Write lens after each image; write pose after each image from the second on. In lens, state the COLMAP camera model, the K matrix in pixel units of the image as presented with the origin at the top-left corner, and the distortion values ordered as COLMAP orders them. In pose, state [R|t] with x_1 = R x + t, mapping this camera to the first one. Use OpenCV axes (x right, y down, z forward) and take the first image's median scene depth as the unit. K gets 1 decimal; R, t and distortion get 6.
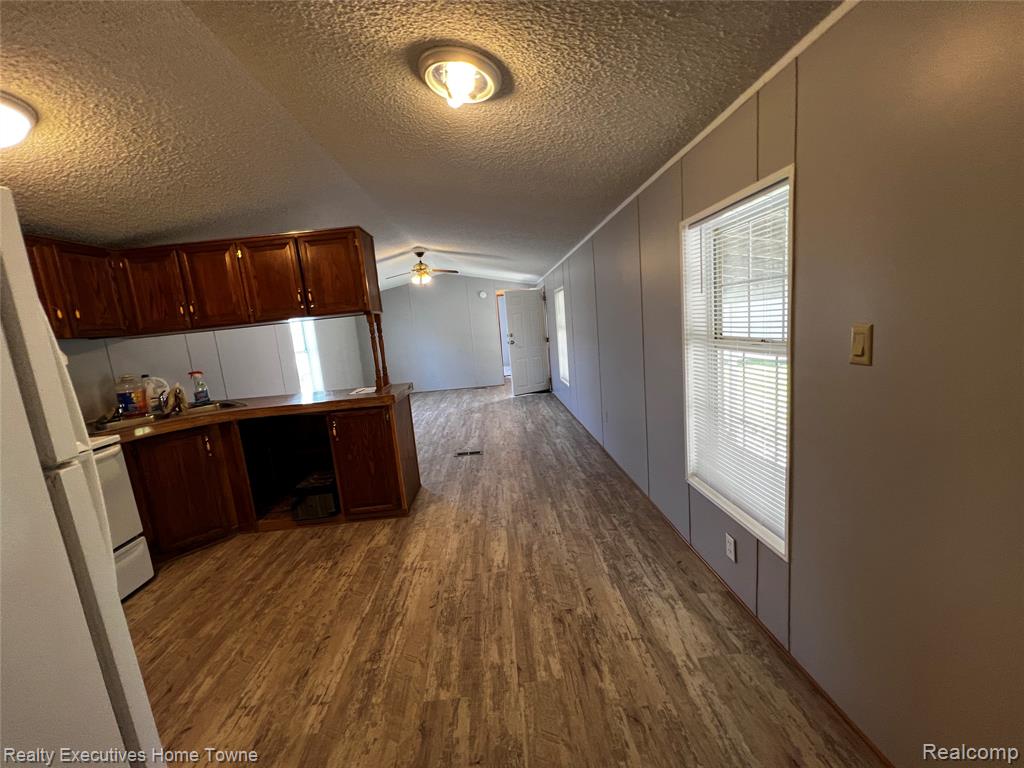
lens RADIAL K [[408.3, 0, 510.7], [0, 408.3, 383.0], [0, 0, 1]] dist [-0.001595, -0.000160]
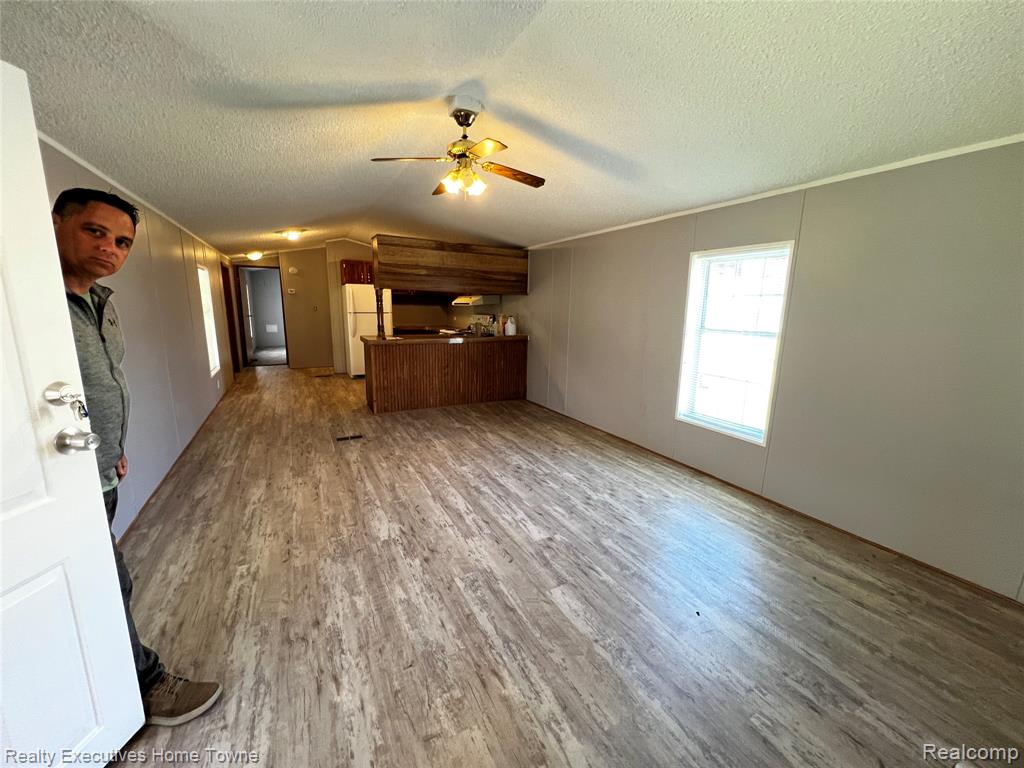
lens RADIAL K [[408.3, 0, 510.7], [0, 408.3, 383.0], [0, 0, 1]] dist [-0.001595, -0.000160]
pose [[-0.903219, 0.153255, -0.400885, -0.117766], [0.001417, 0.935130, 0.354301, -0.411121], [0.429178, 0.319444, -0.844844, 2.806232]]
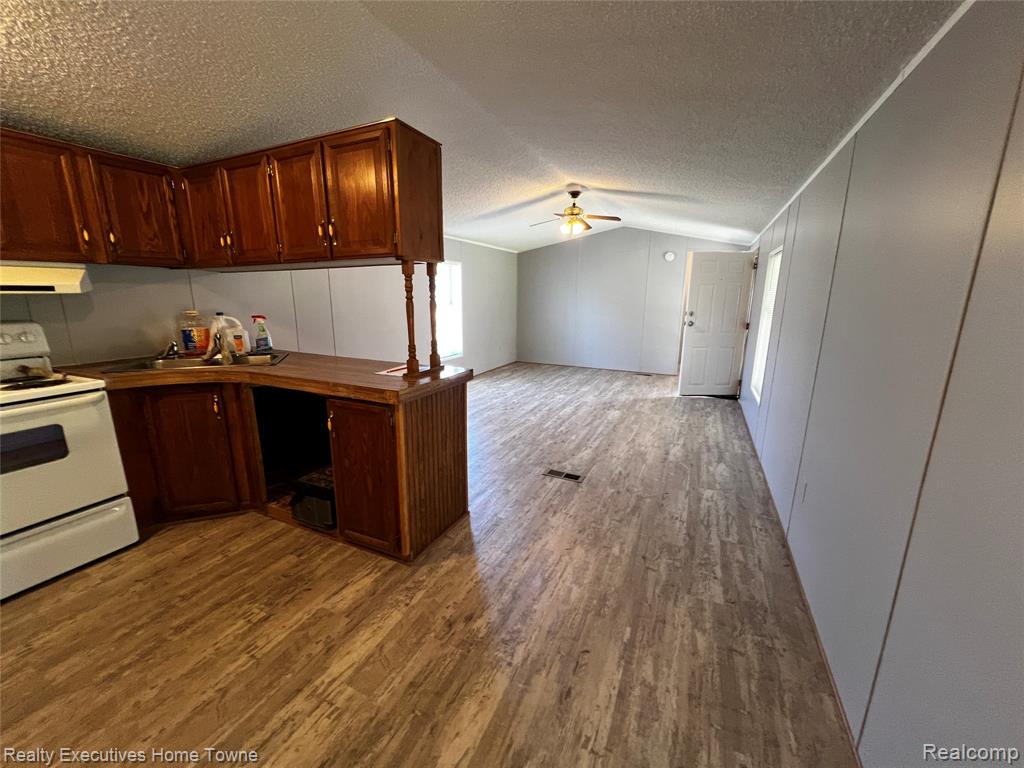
lens RADIAL K [[408.3, 0, 510.7], [0, 408.3, 383.0], [0, 0, 1]] dist [-0.001595, -0.000160]
pose [[0.881681, 0.192660, -0.430722, 0.133224], [-0.154796, 0.980425, 0.121676, -0.083288], [0.445732, -0.040606, 0.894245, 0.481331]]
